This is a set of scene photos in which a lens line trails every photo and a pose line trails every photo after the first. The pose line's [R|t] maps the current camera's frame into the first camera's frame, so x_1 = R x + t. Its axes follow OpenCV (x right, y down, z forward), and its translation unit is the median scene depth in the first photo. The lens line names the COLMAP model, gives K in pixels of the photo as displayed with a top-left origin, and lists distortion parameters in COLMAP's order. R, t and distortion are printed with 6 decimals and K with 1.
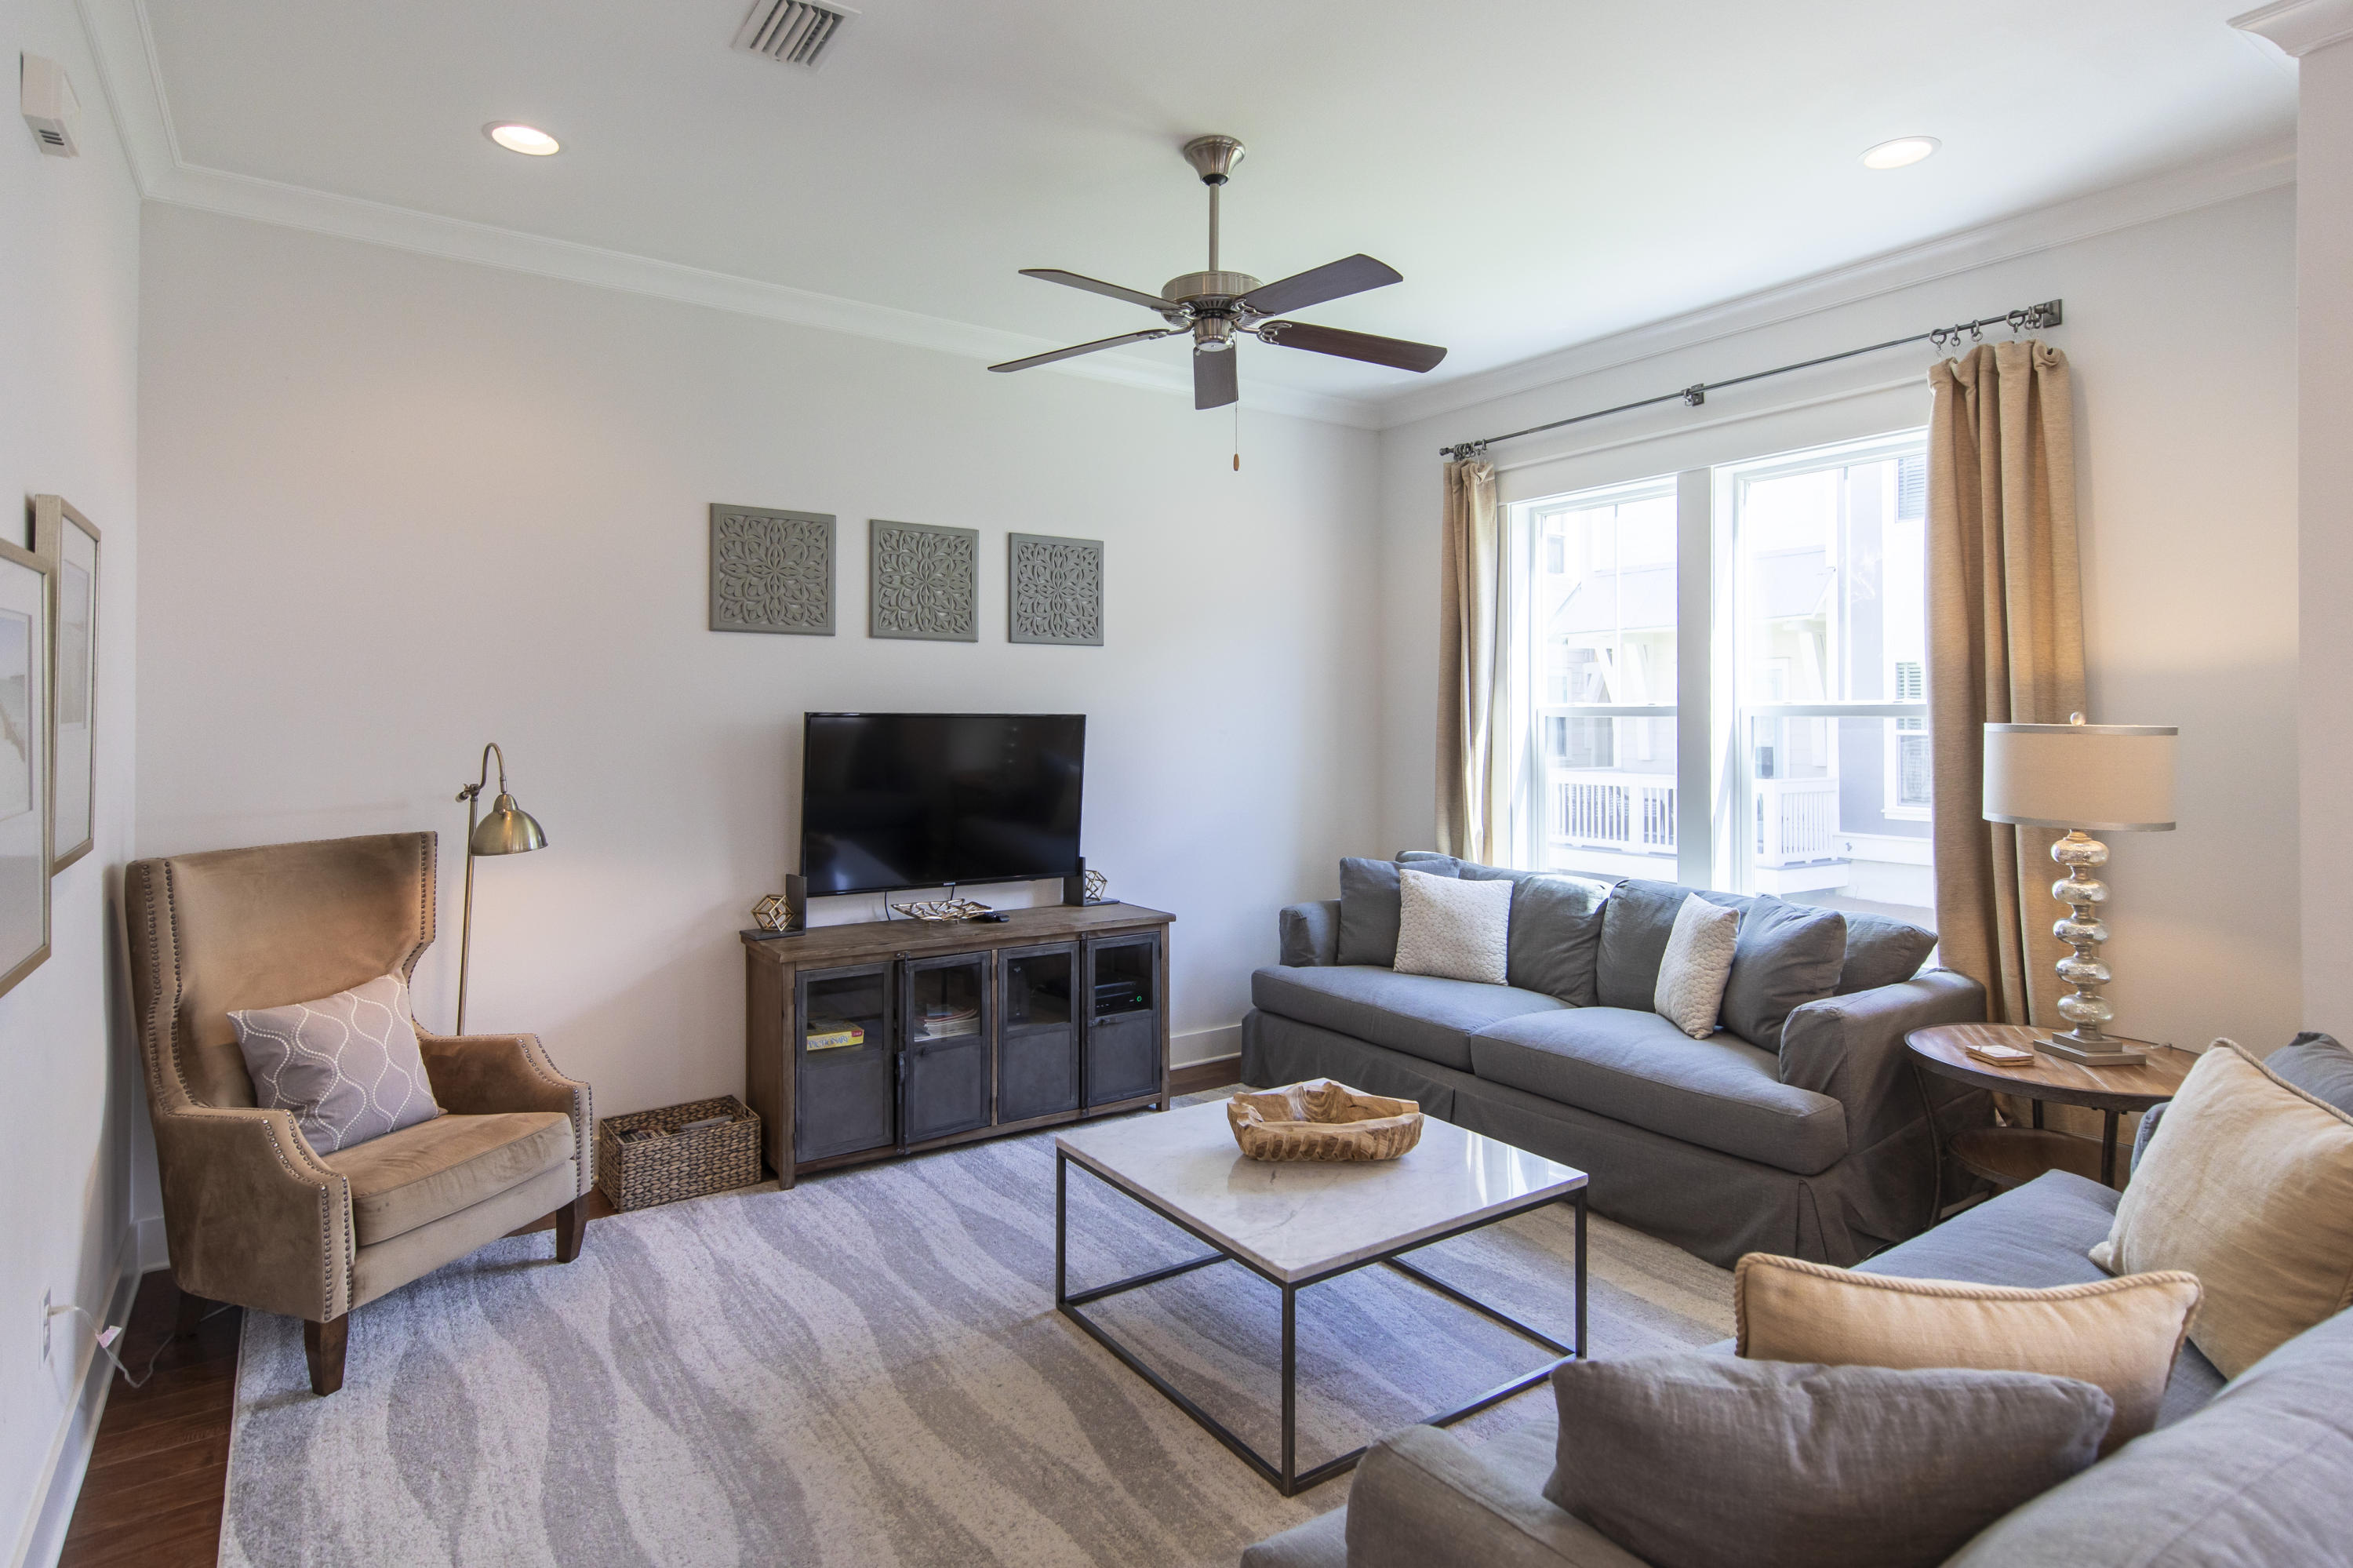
lens RADIAL K [[1193.1, 0, 1169.6], [0, 1193.1, 706.9], [0, 0, 1]] dist [0.001160, 0.000239]
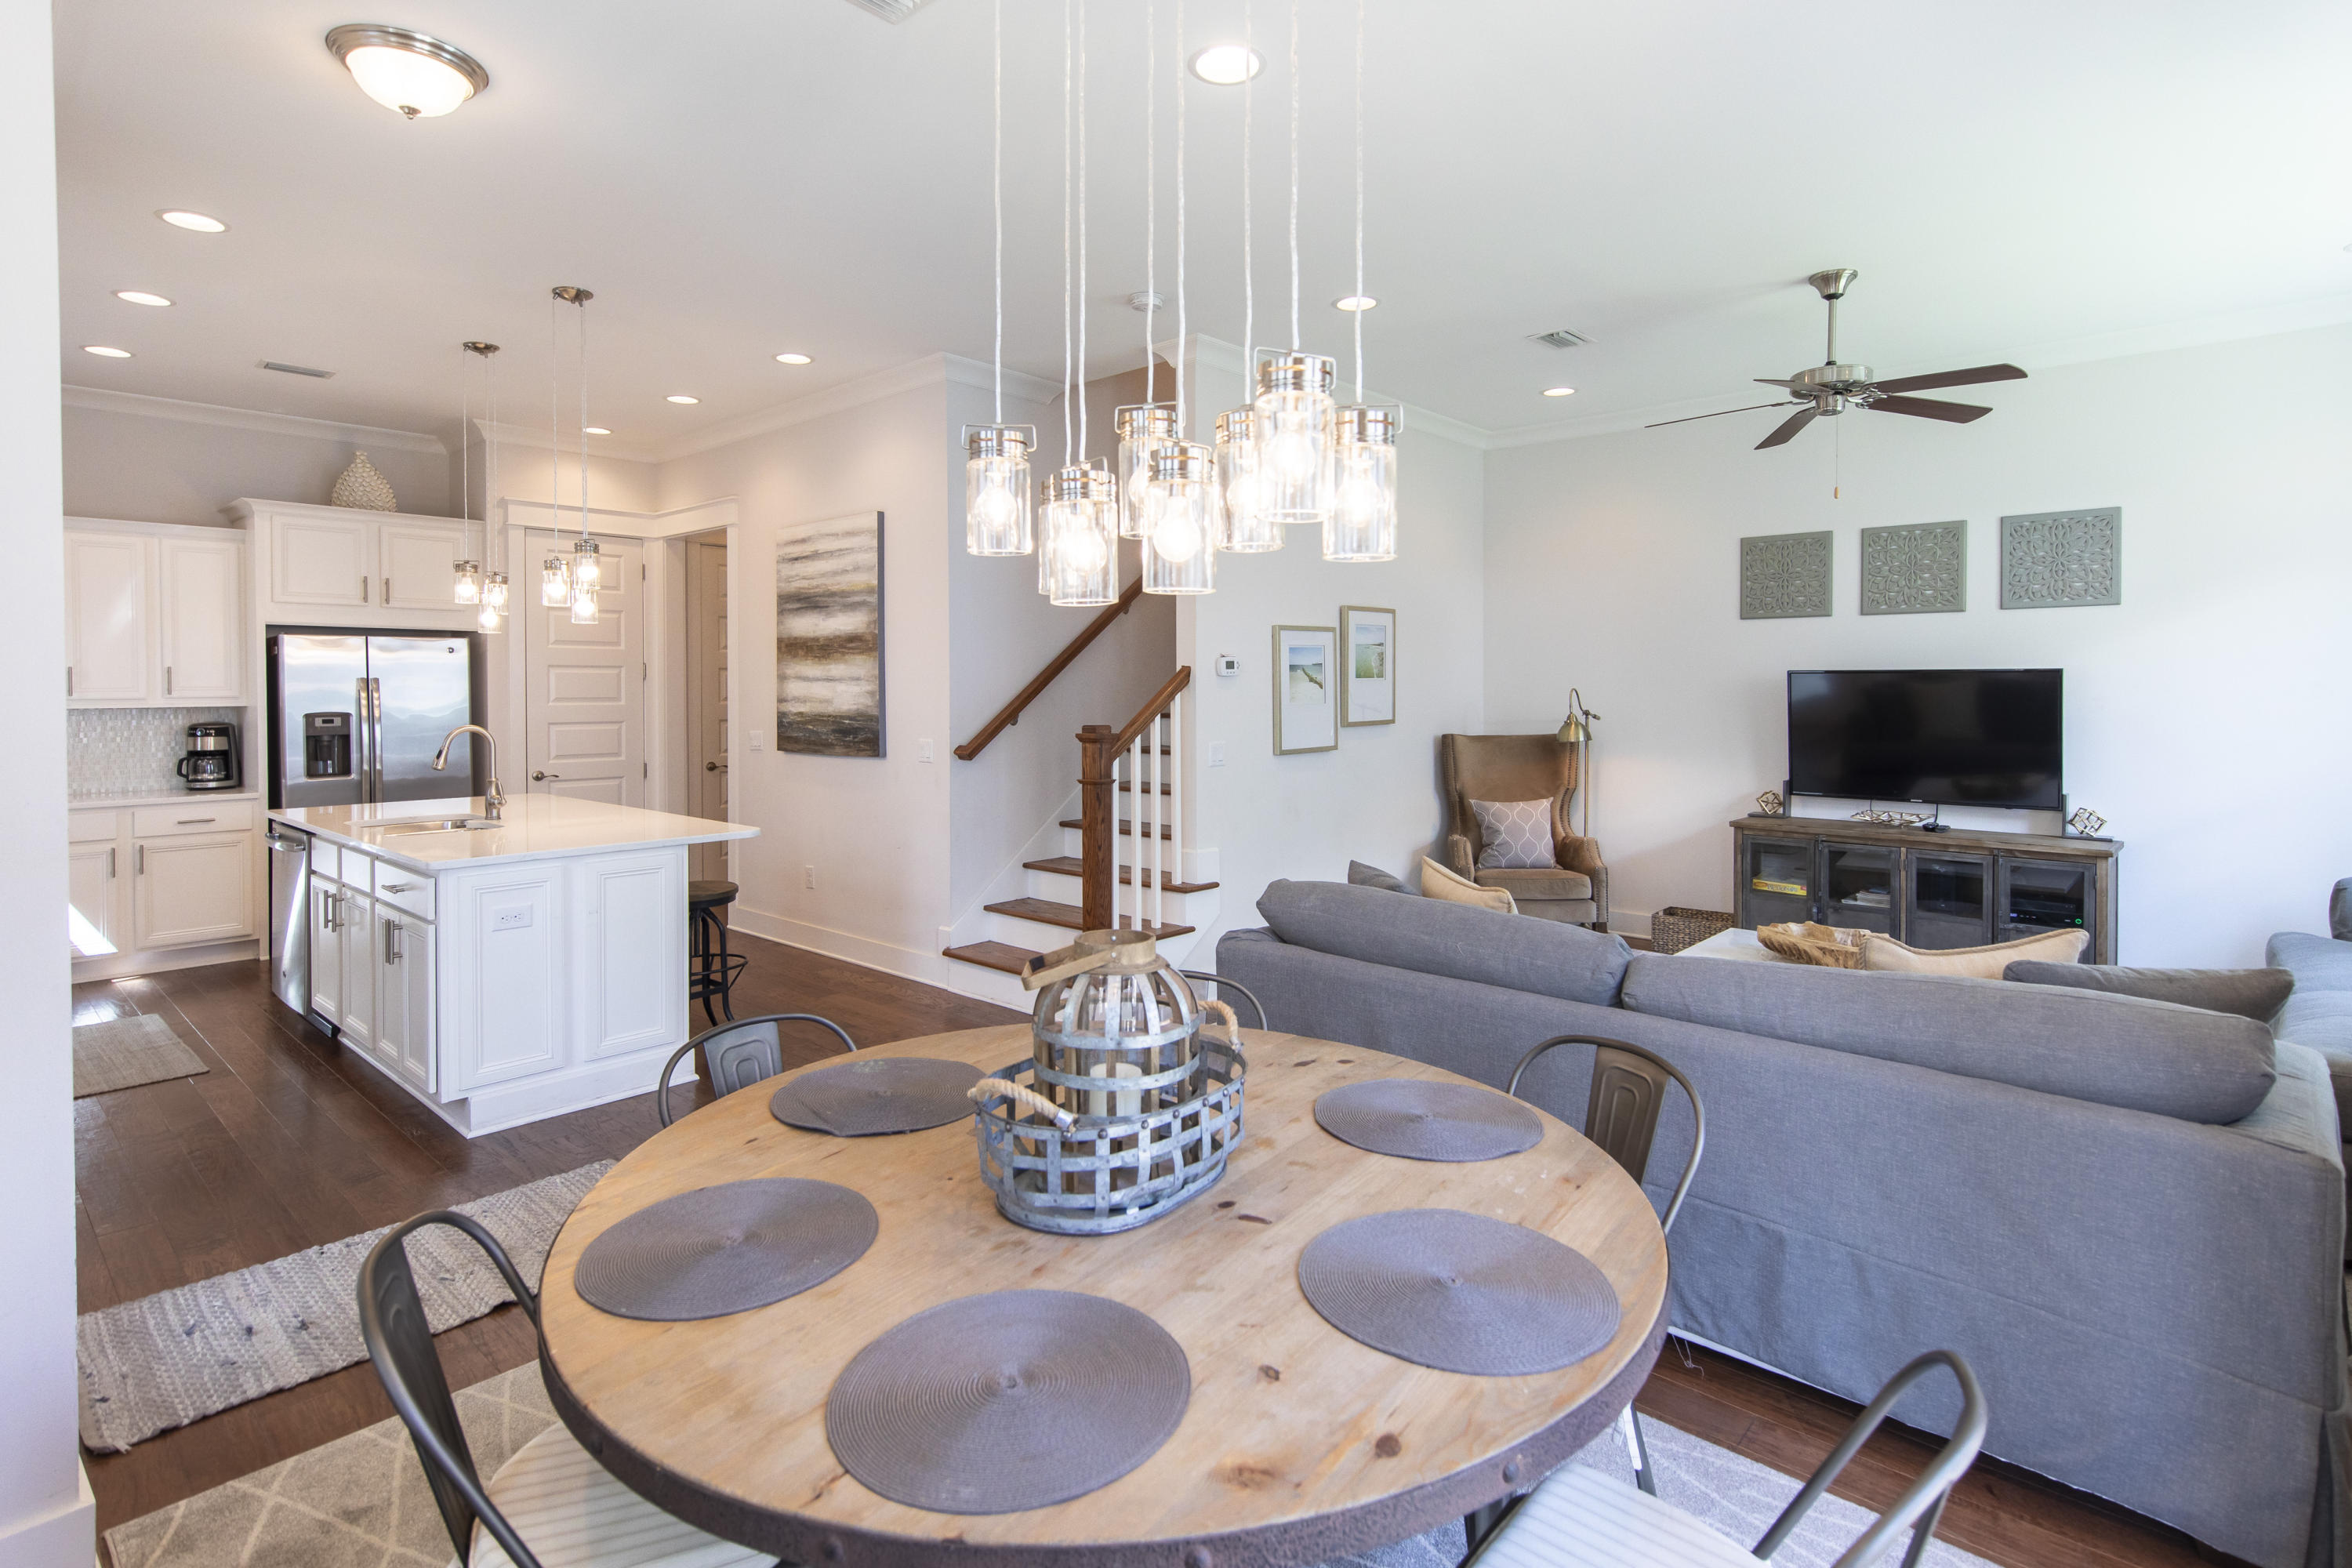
lens RADIAL K [[1151.6, 0, 1167.2], [0, 1151.6, 708.1], [0, 0, 1]] dist [0.000505, -0.000414]
pose [[0.240131, 0.016583, -0.970599, 0.915361], [0.011454, 0.999736, 0.019915, 0.014067], [0.970673, -0.015900, 0.239878, -0.098405]]
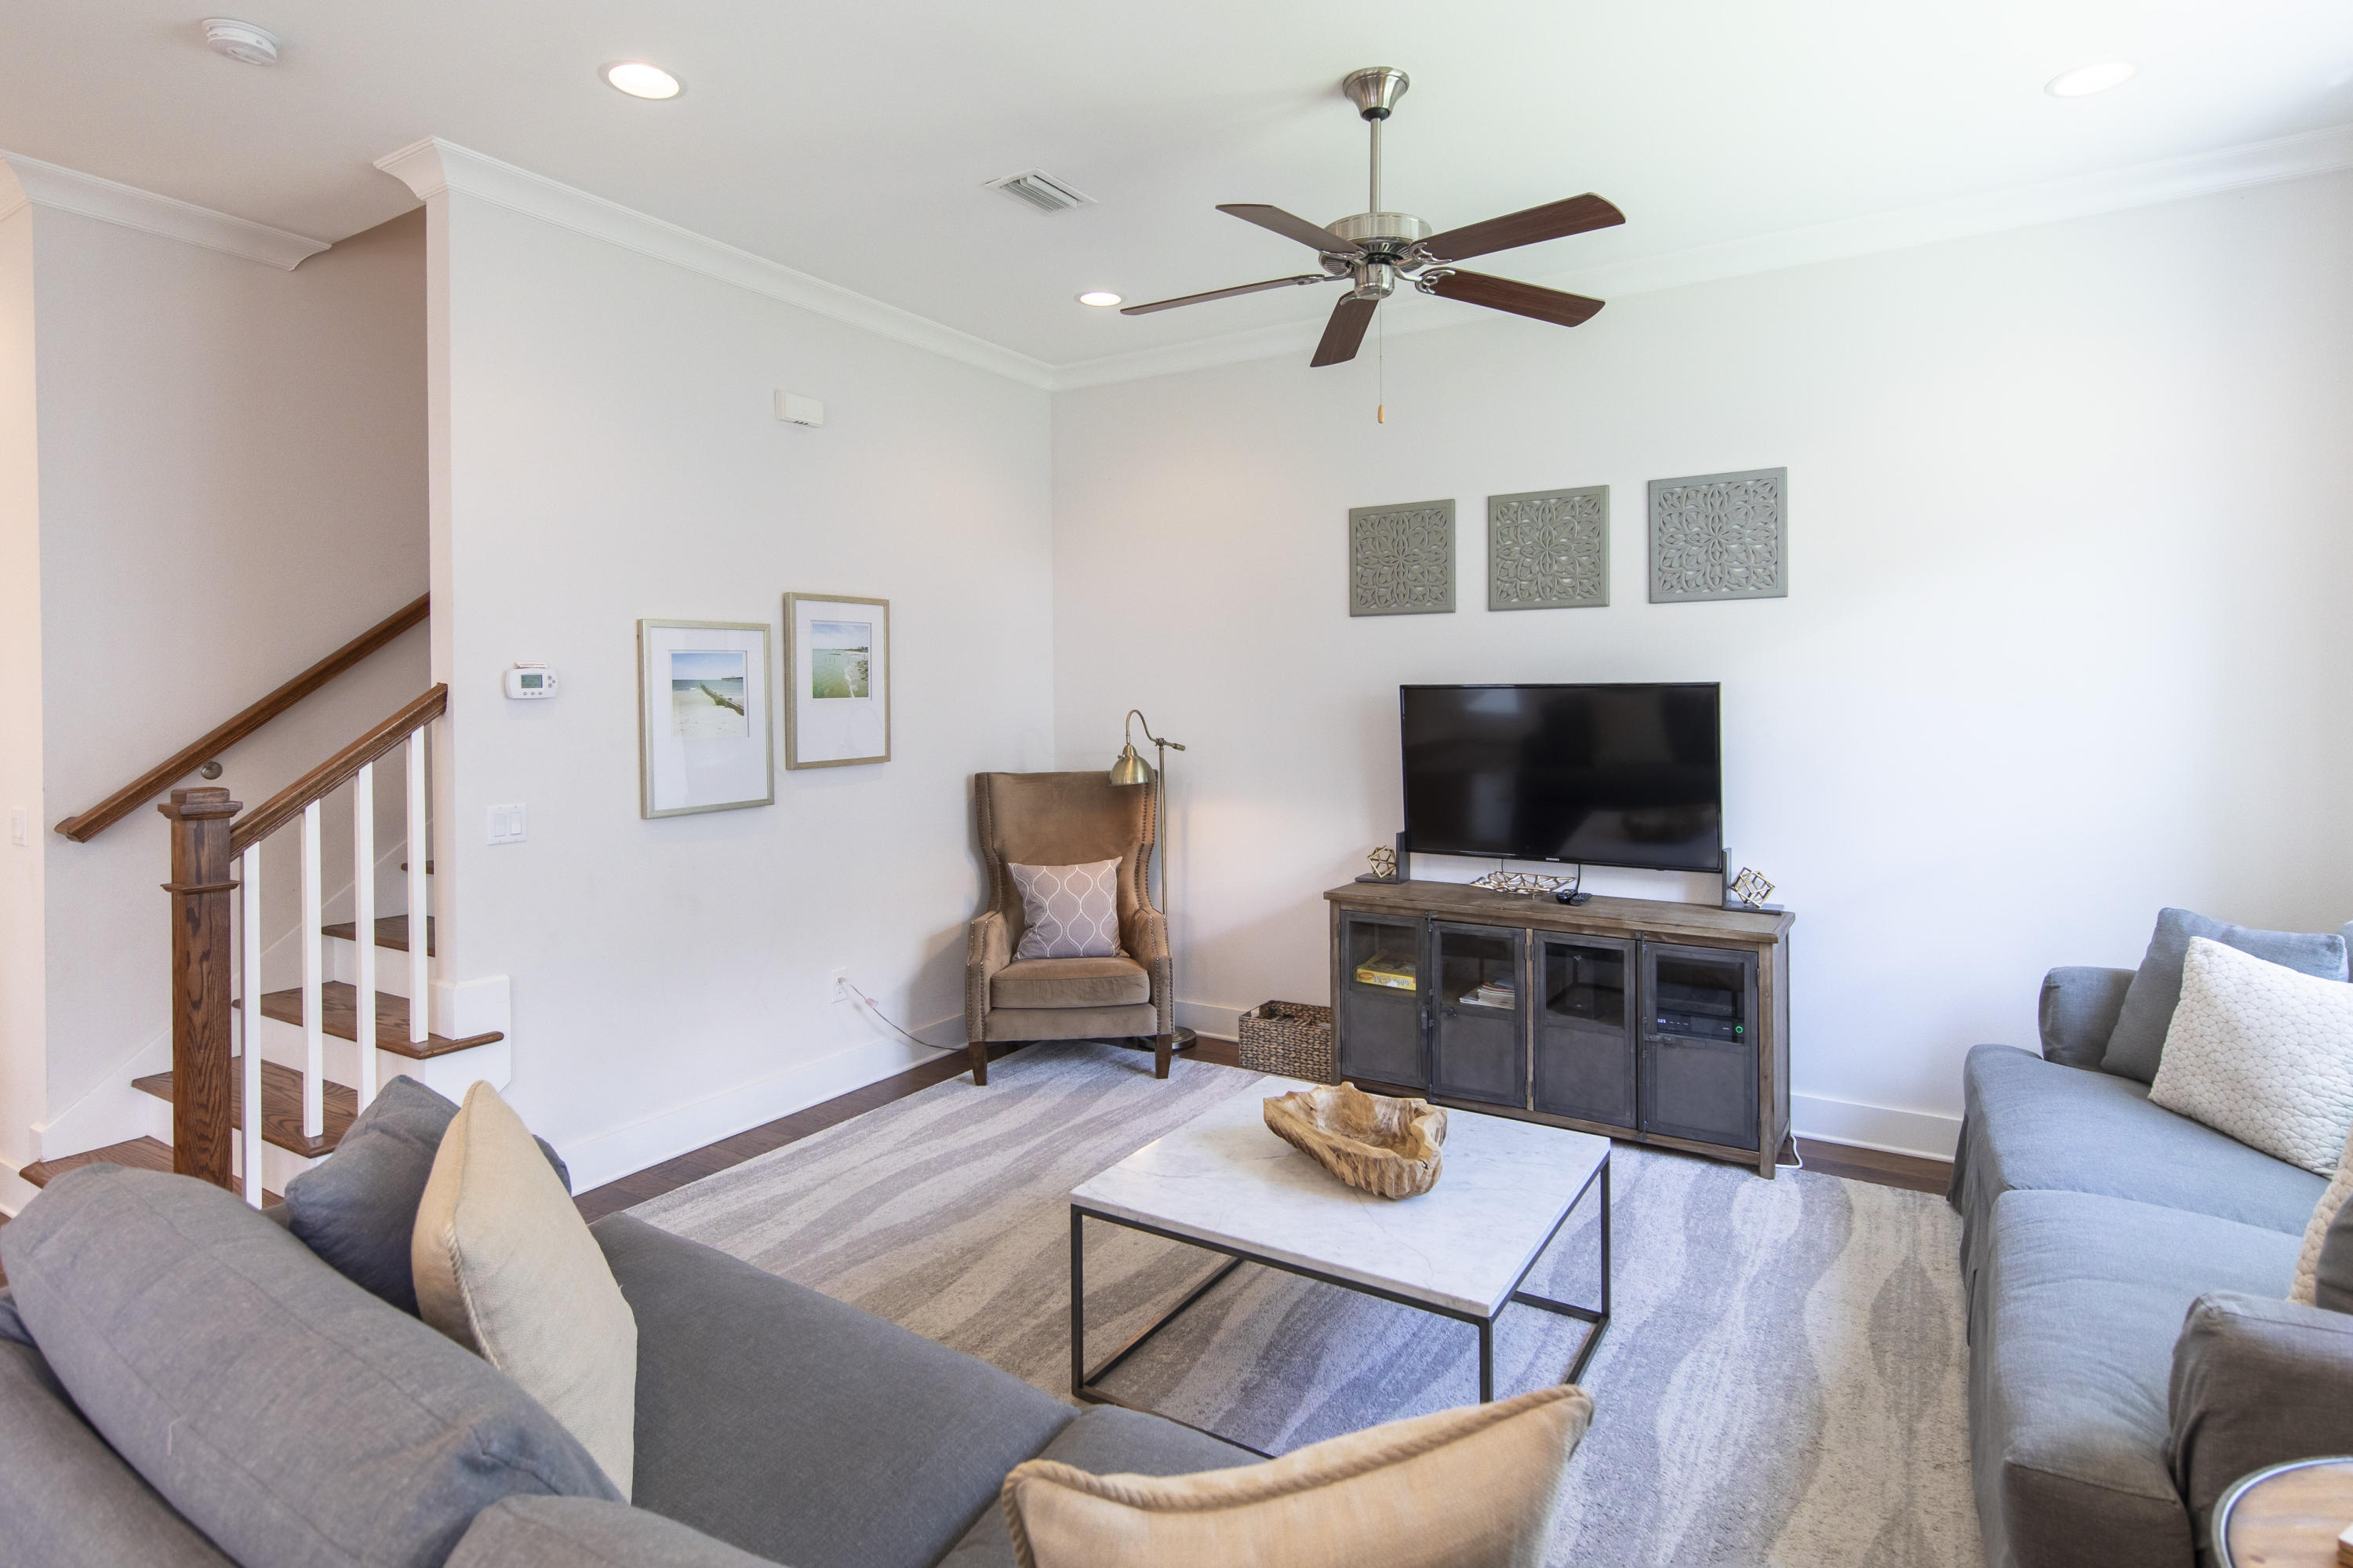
lens RADIAL K [[1193.1, 0, 1169.6], [0, 1193.1, 706.9], [0, 0, 1]] dist [0.001160, 0.000239]
pose [[0.415468, 0.005158, -0.909593, 0.622277], [0.017019, 0.999765, 0.013443, 0.006522], [0.909449, -0.021066, 0.415282, 0.348127]]
